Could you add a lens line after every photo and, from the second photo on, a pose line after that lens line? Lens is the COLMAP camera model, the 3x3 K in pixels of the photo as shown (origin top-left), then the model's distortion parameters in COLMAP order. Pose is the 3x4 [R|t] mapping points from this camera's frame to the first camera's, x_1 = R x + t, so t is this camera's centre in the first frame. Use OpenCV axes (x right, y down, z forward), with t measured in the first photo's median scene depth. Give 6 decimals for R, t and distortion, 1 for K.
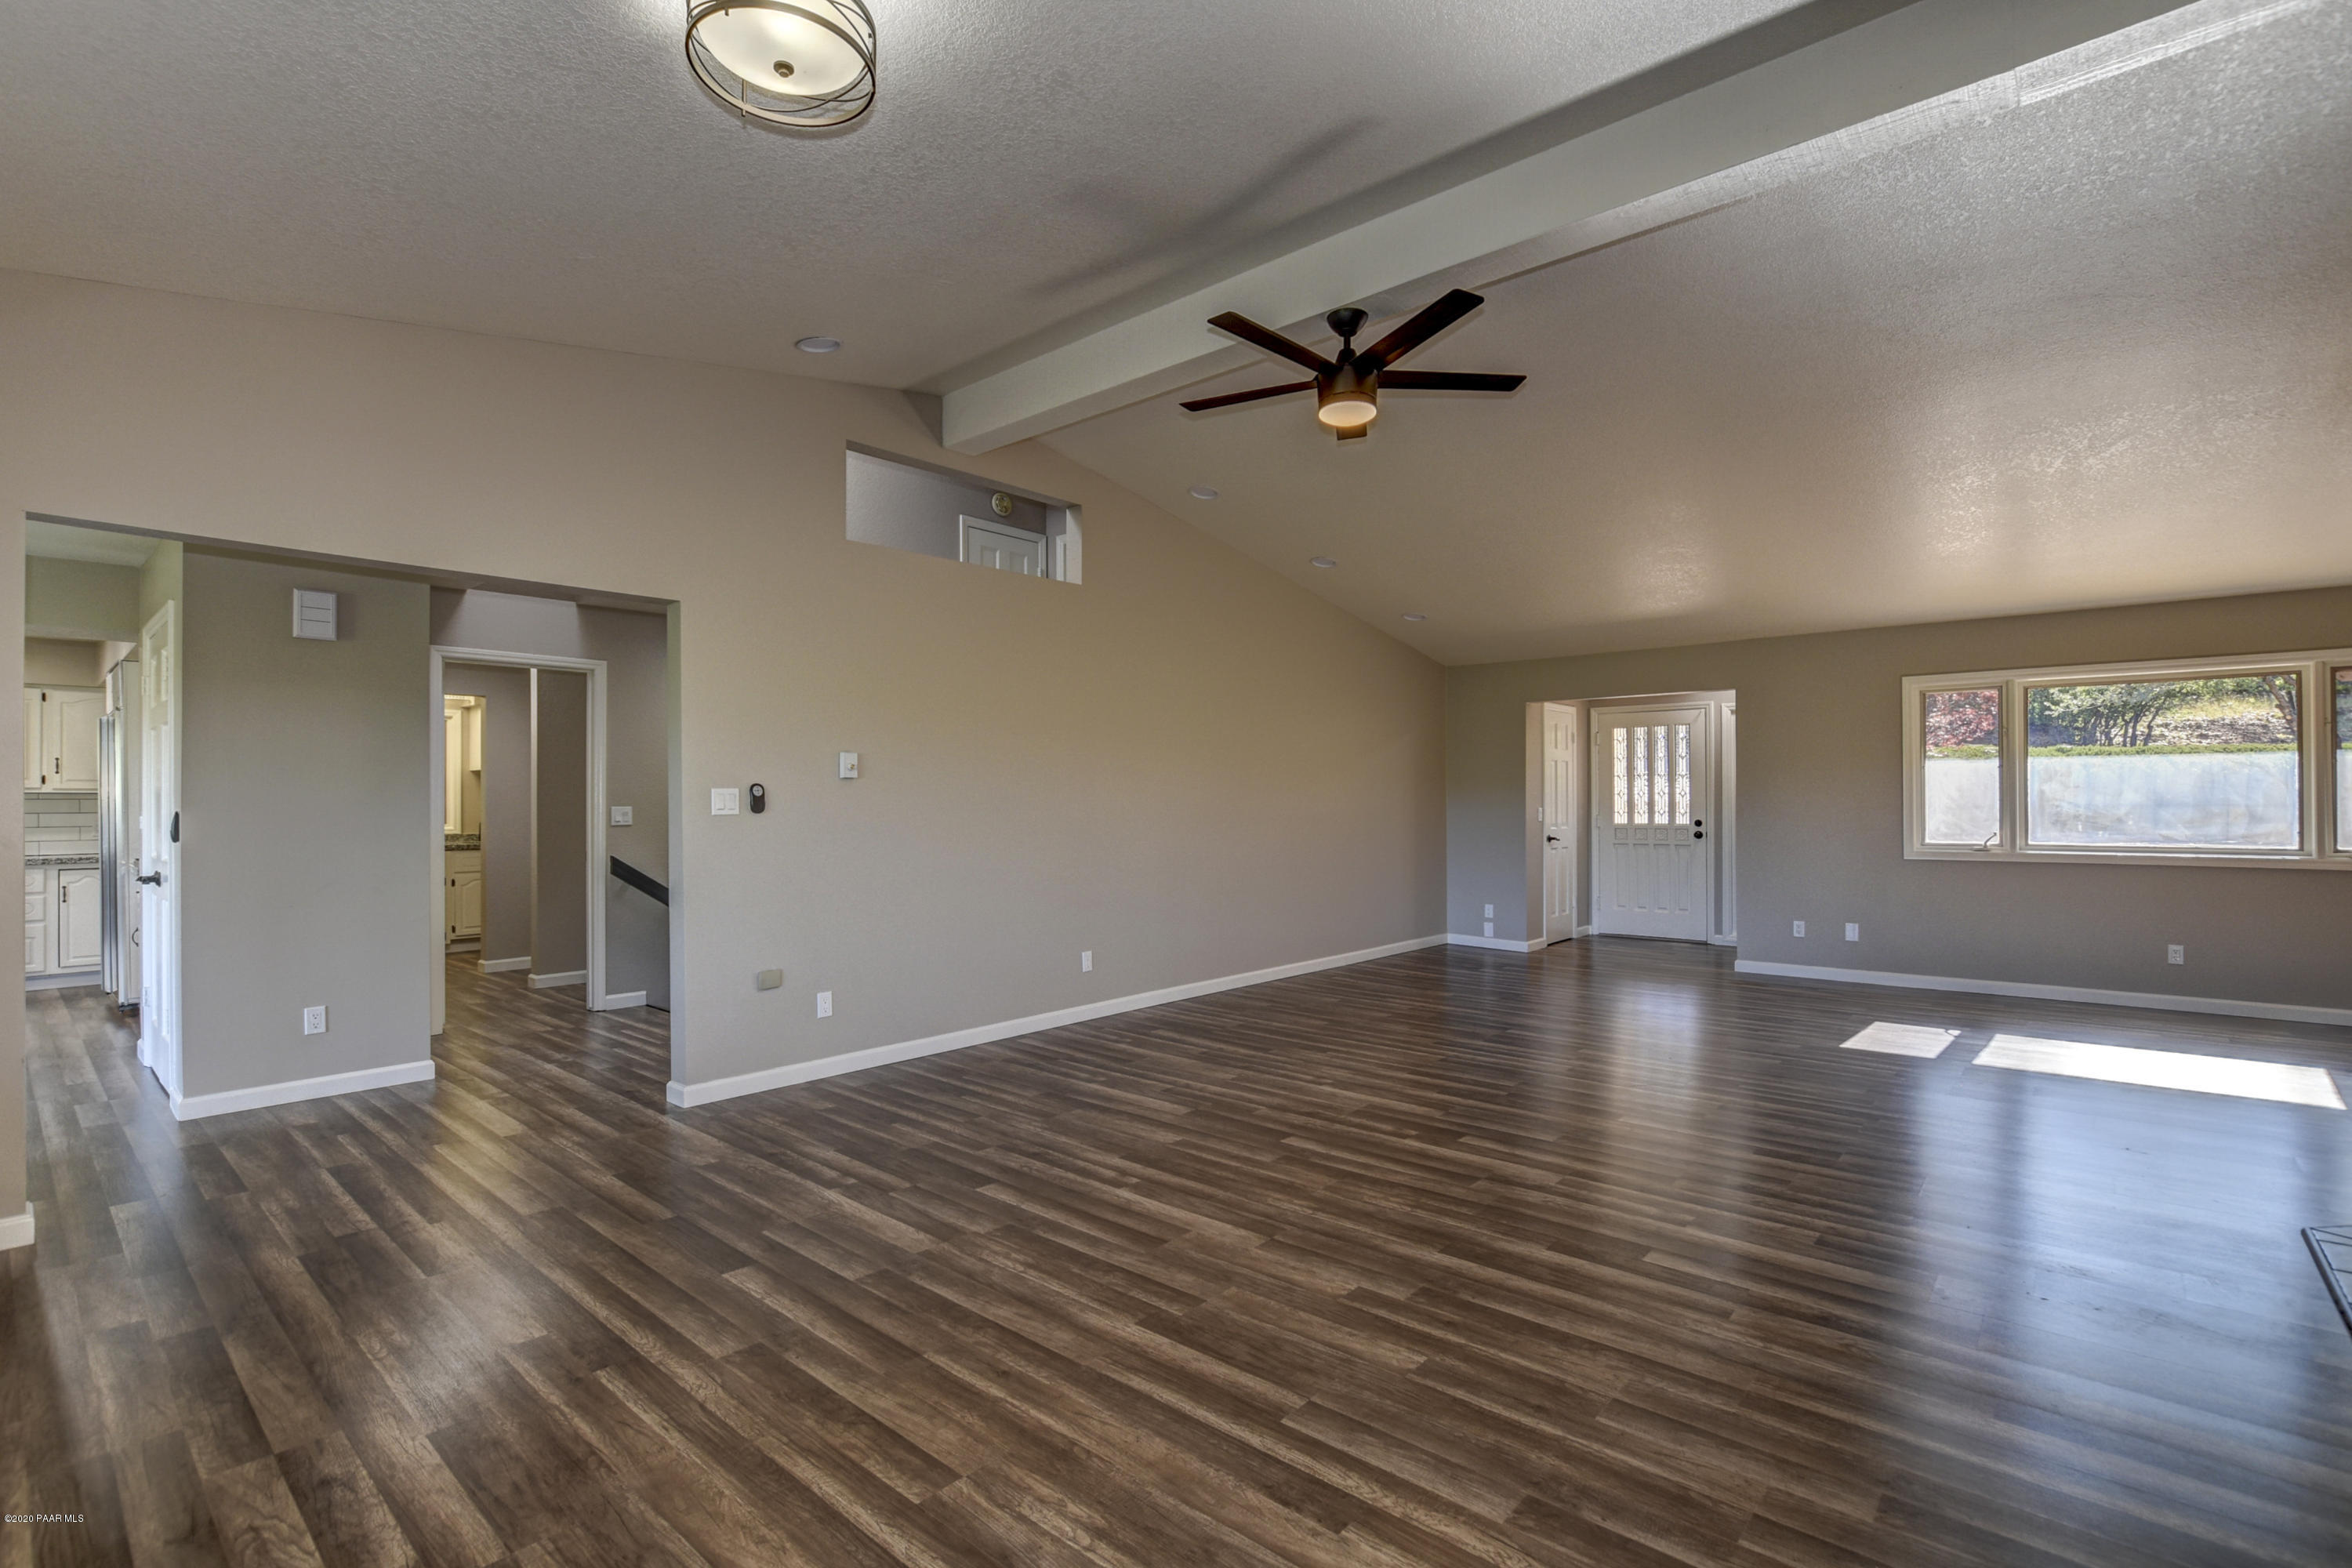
lens RADIAL K [[1031.5, 0, 1169.9], [0, 1031.5, 809.3], [0, 0, 1]] dist [-0.023220, 0.000054]
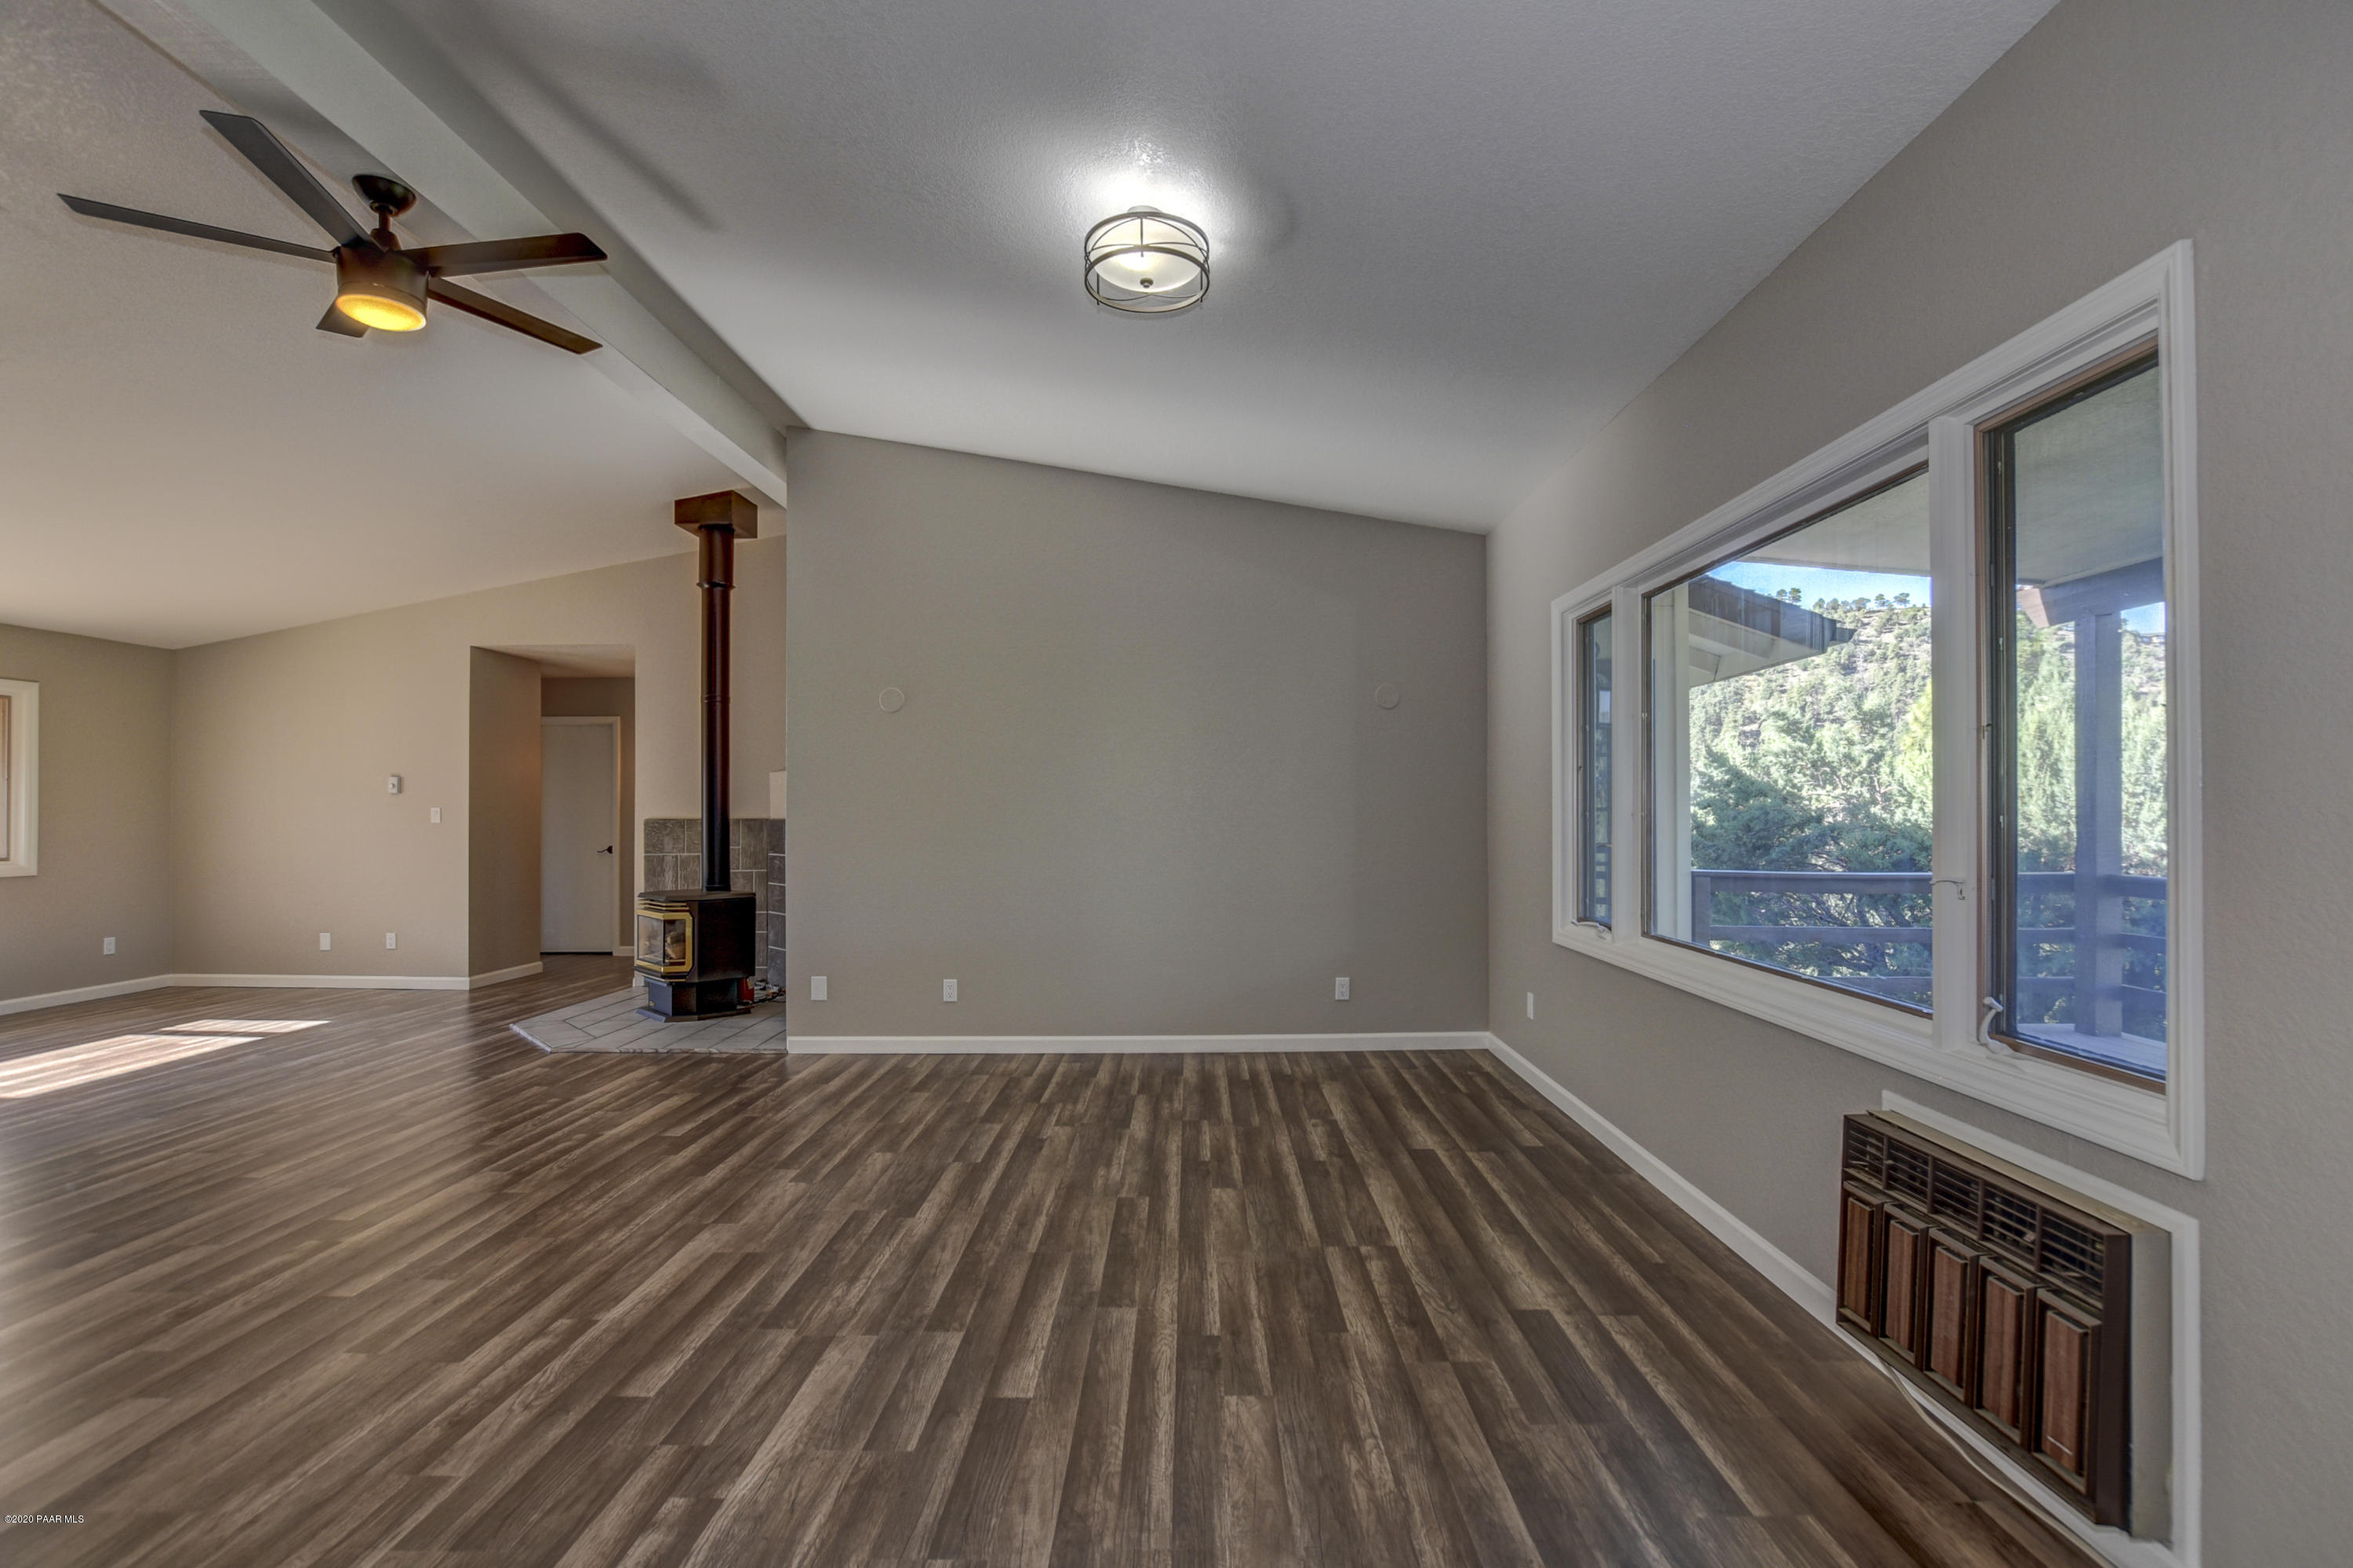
lens RADIAL K [[1060.1, 0, 1191.6], [0, 1060.1, 819.7], [0, 0, 1]] dist [-0.024885, 0.009350]
pose [[-0.649598, -0.006811, 0.760248, -1.067992], [0.008435, 0.999834, 0.016165, -0.021378], [-0.760232, 0.016913, -0.649432, 1.325135]]
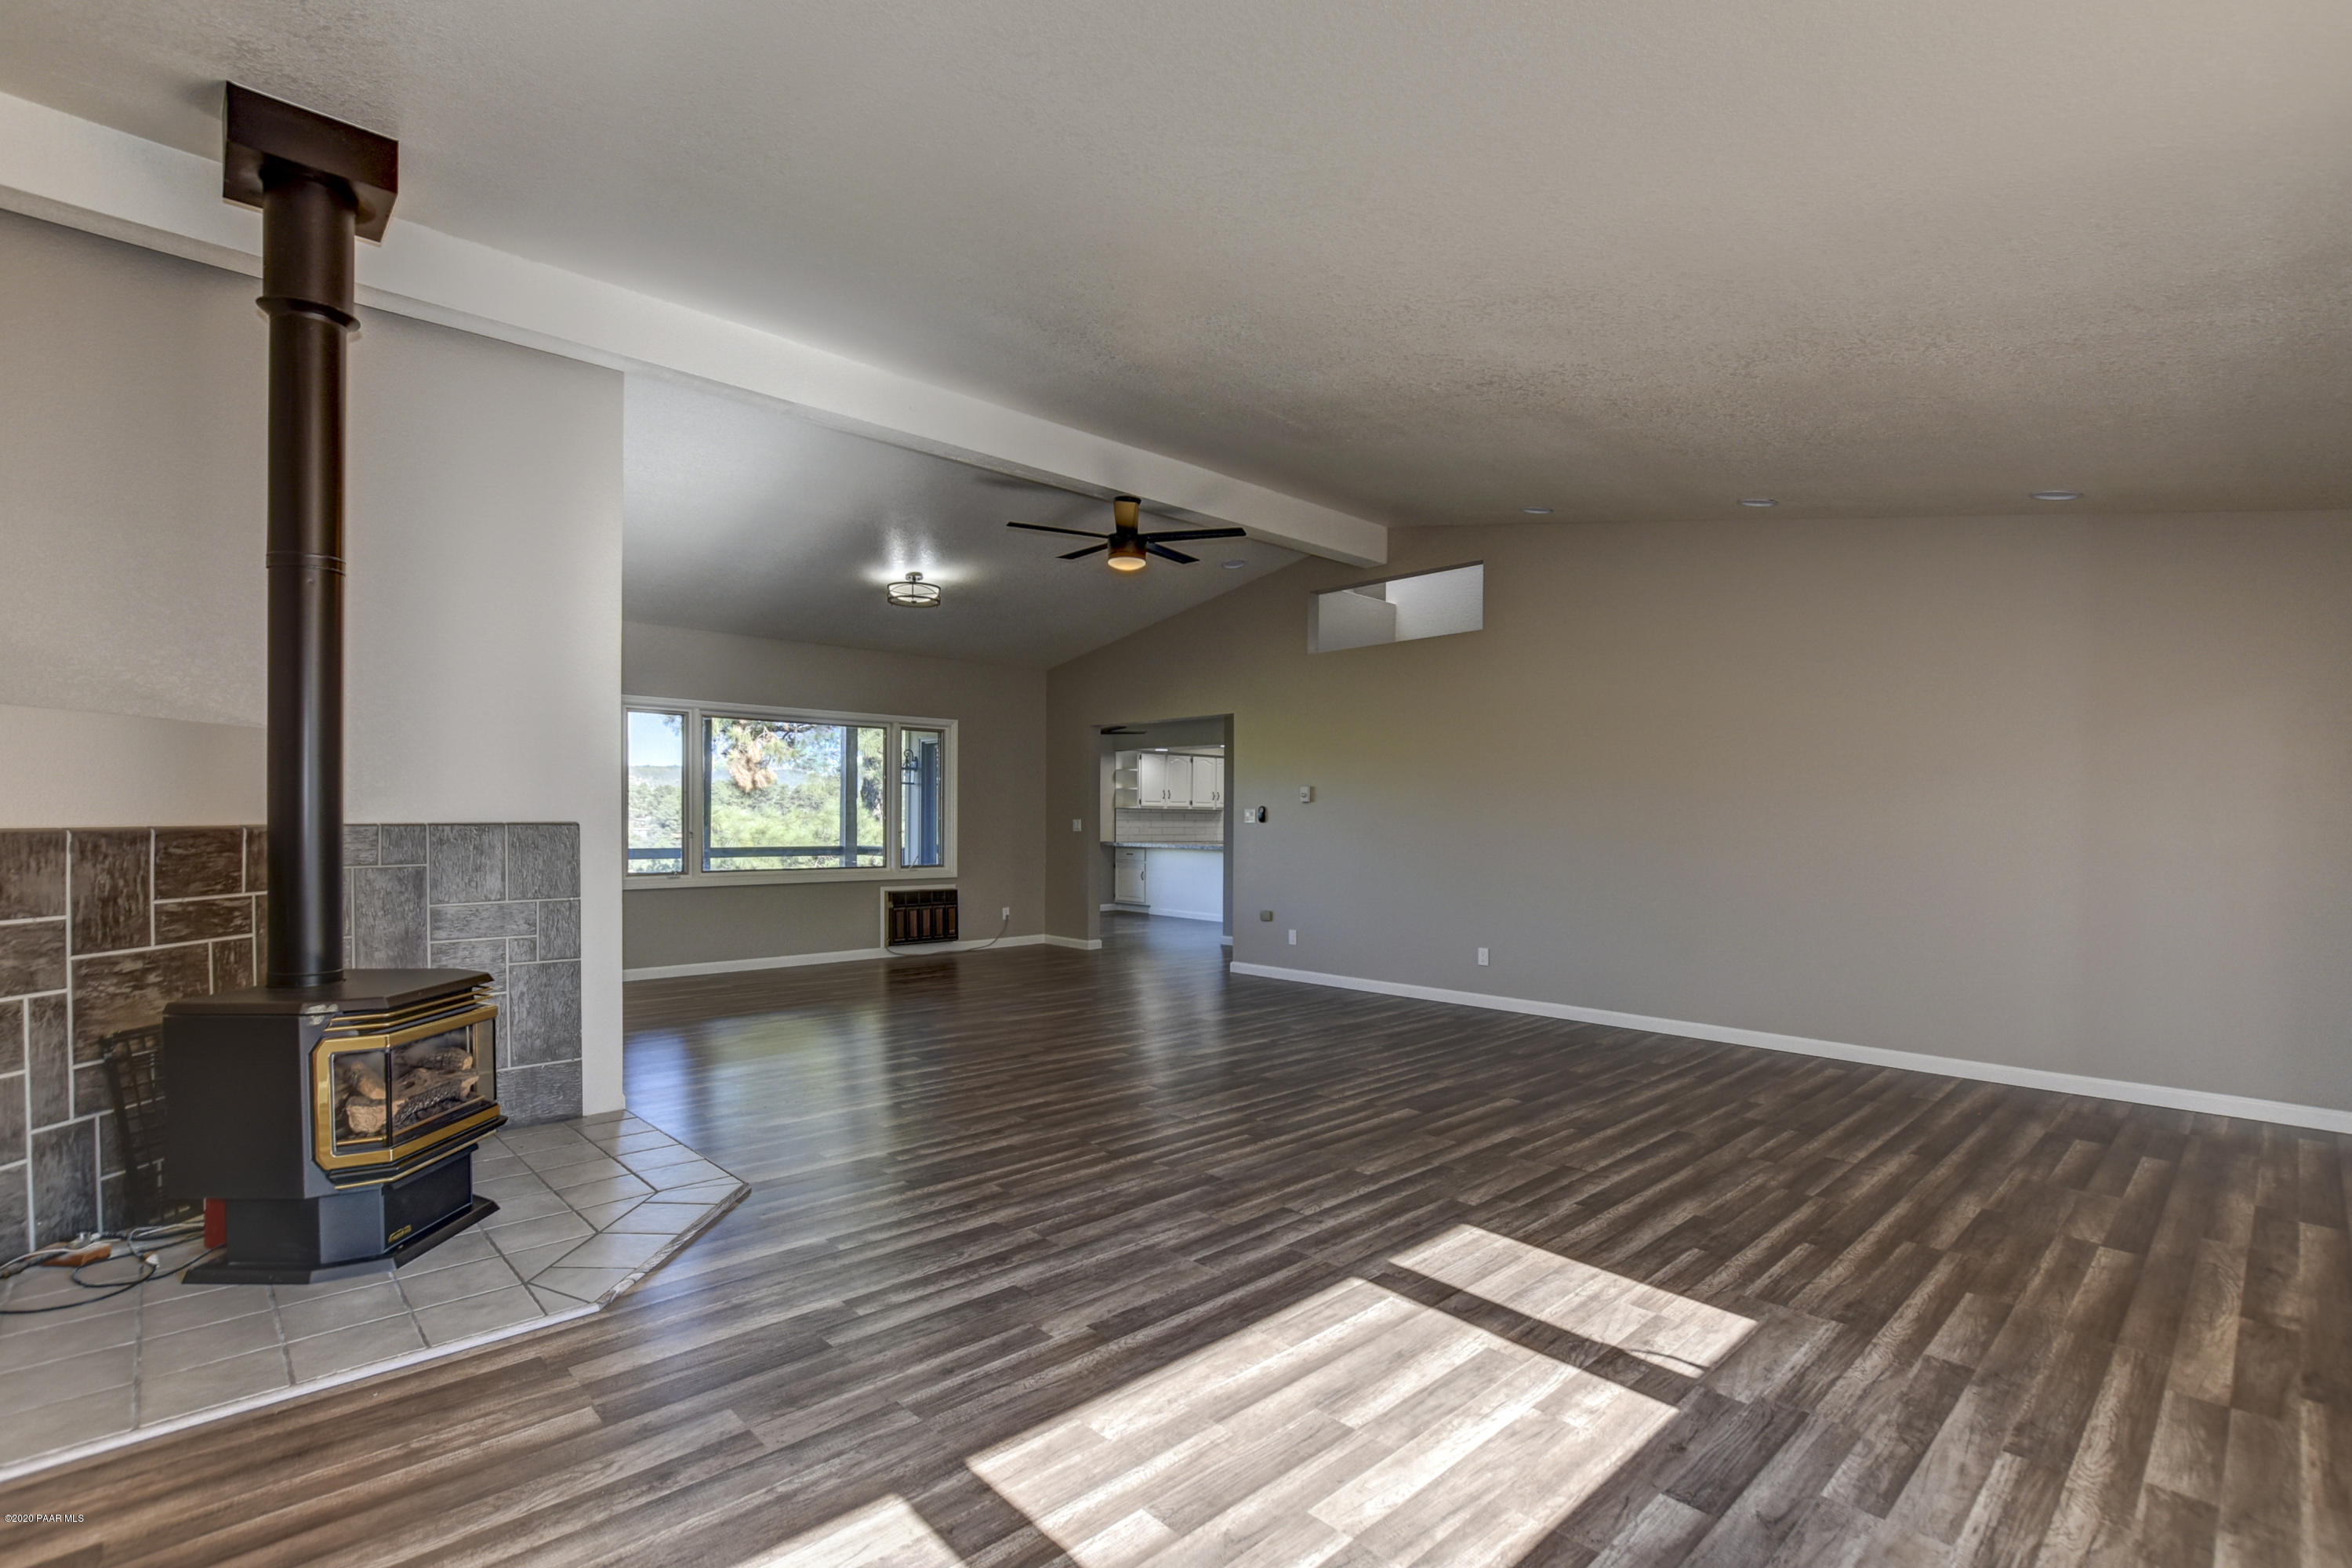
lens RADIAL K [[1059.6, 0, 1191.1], [0, 1059.6, 819.7], [0, 0, 1]] dist [-0.024885, 0.009350]
pose [[-0.077352, 0.001652, -0.997002, 2.256329], [-0.006006, 0.999980, 0.002123, -0.007062], [0.996986, 0.006152, -0.077341, 1.561687]]
